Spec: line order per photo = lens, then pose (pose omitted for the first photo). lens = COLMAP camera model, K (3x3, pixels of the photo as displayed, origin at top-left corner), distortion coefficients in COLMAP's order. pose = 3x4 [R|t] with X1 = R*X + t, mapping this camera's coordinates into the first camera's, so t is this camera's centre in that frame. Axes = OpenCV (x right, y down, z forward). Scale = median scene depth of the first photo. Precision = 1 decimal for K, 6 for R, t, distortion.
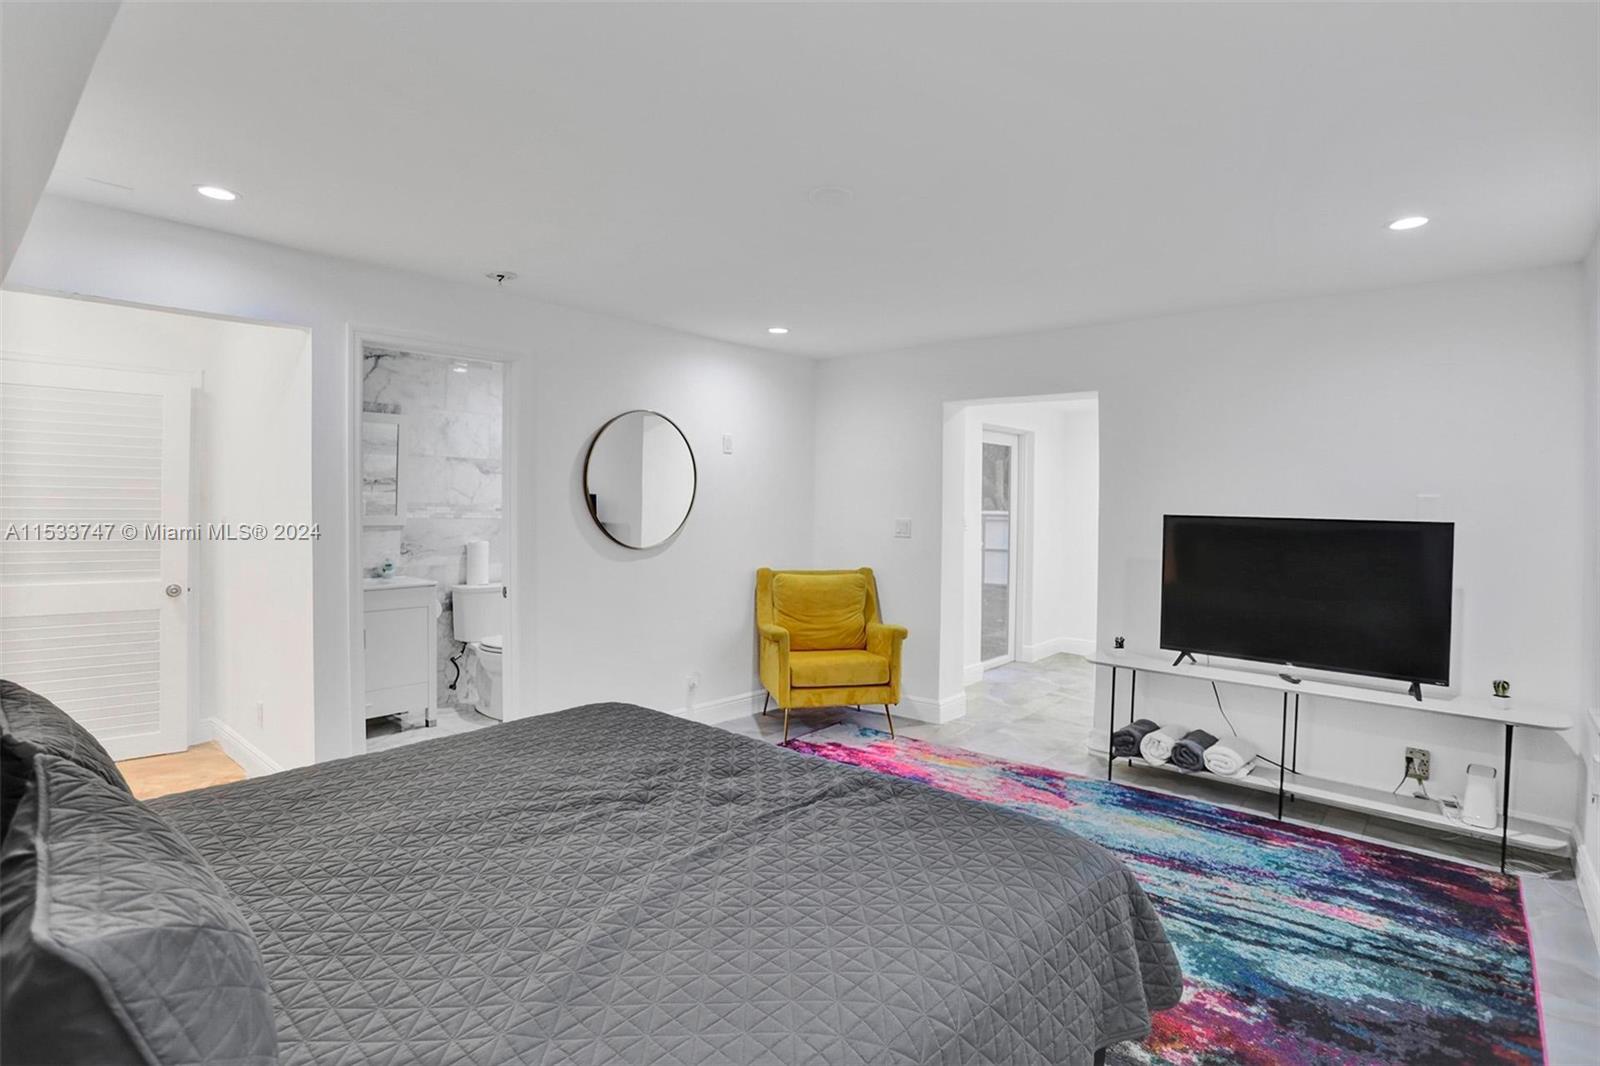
lens RADIAL K [[795.6, 0, 790.8], [0, 795.6, 507.1], [0, 0, 1]] dist [-0.072821, 0.030457]
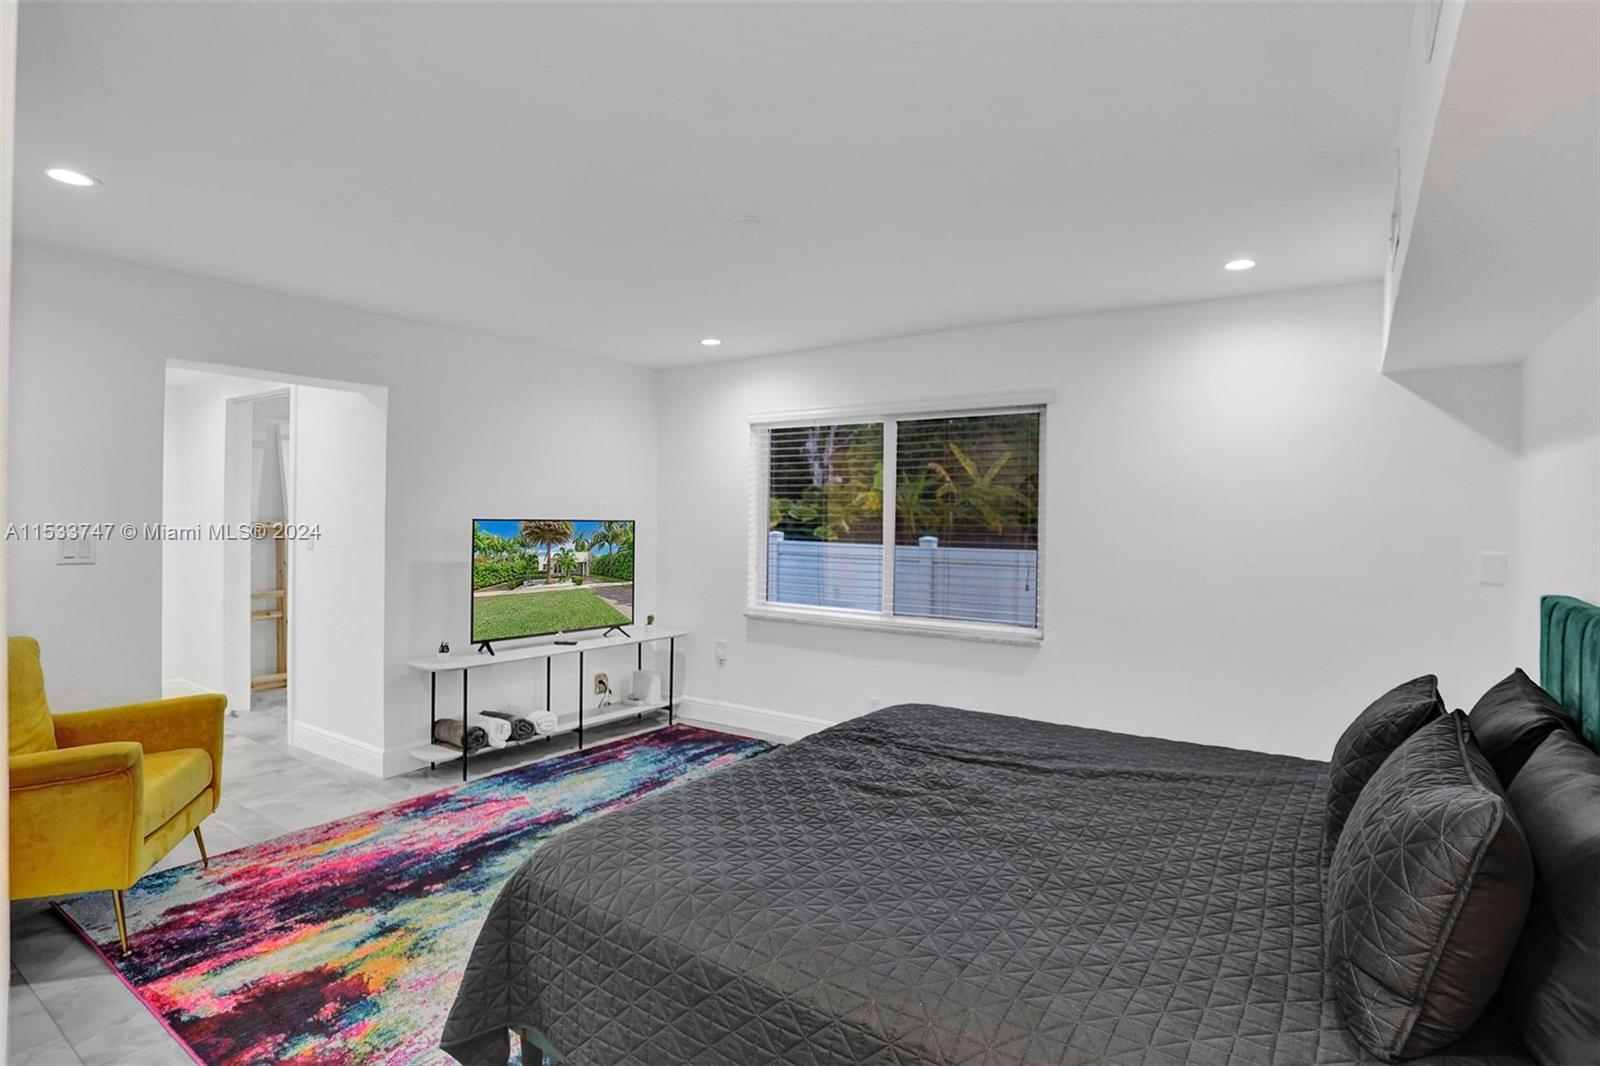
lens RADIAL K [[797.7, 0, 791.9], [0, 797.7, 508.9], [0, 0, 1]] dist [-0.065490, 0.034948]
pose [[-0.118042, 0.001630, 0.993007, -0.725980], [-0.012914, 0.999912, -0.003176, -0.009929], [-0.992925, -0.013198, -0.118010, 0.763527]]
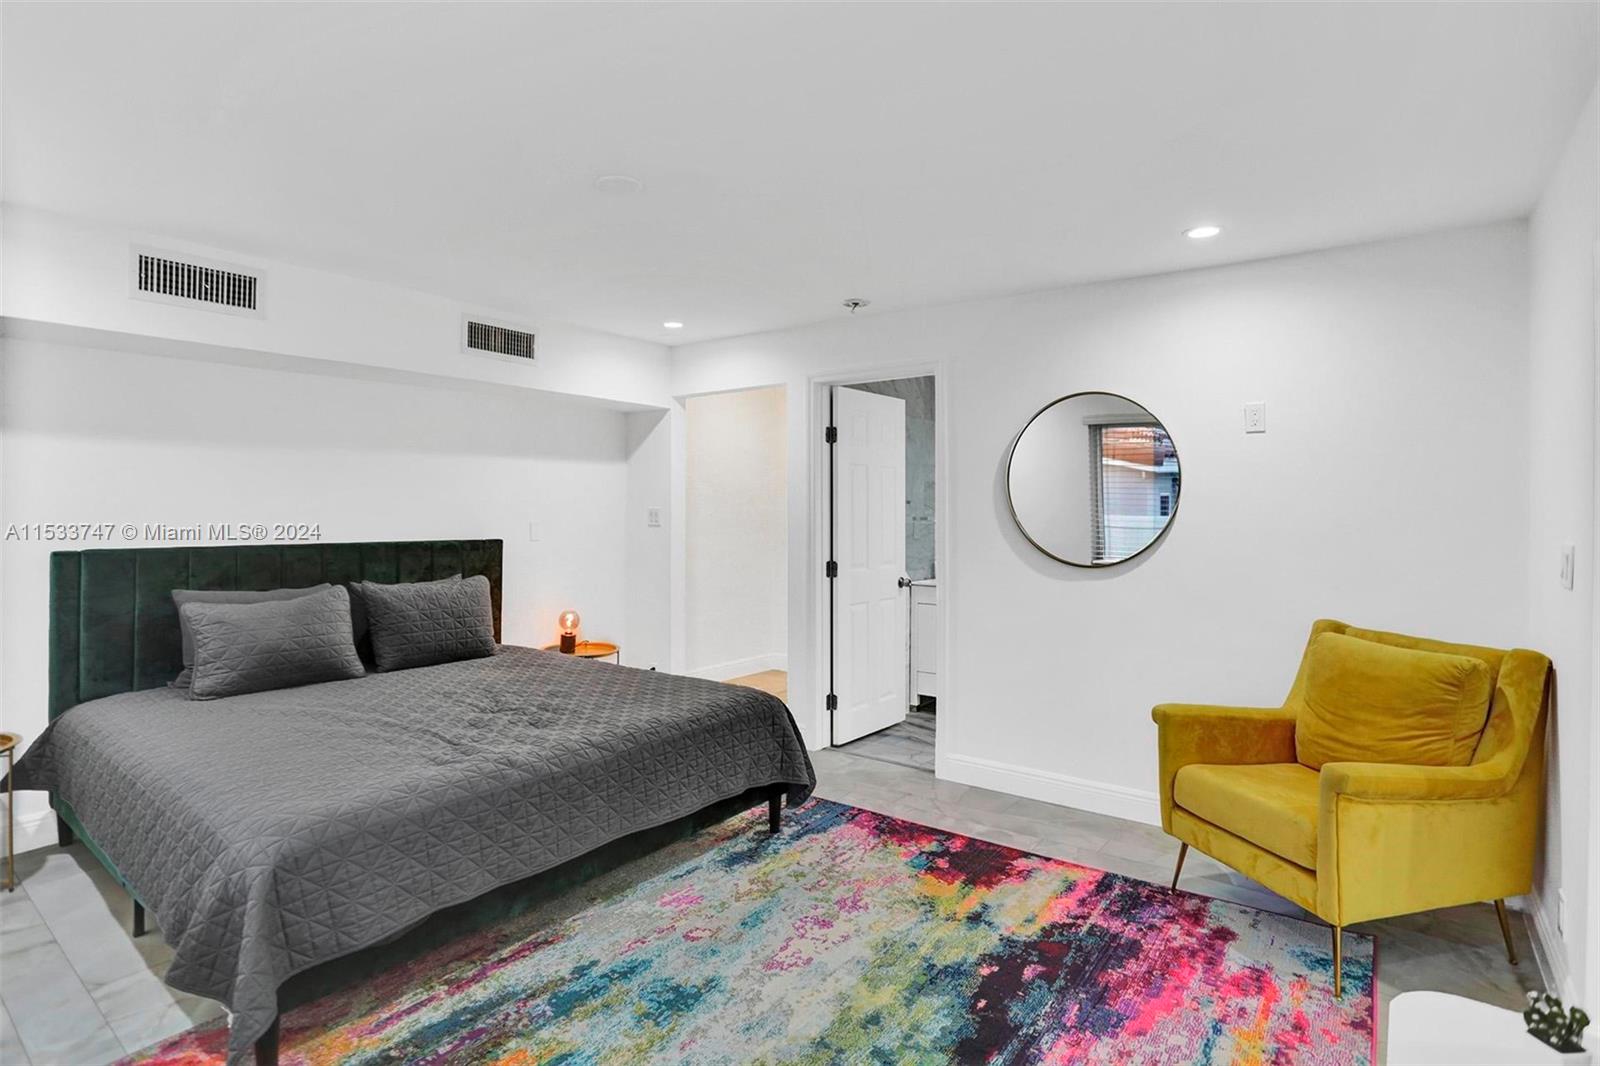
lens RADIAL K [[797.7, 0, 791.9], [0, 797.7, 508.9], [0, 0, 1]] dist [-0.065490, 0.034948]
pose [[0.065754, -0.013031, -0.997751, 0.726666], [-0.003340, 0.999906, -0.013279, 0.013067], [0.997830, 0.004206, 0.065704, 0.825050]]
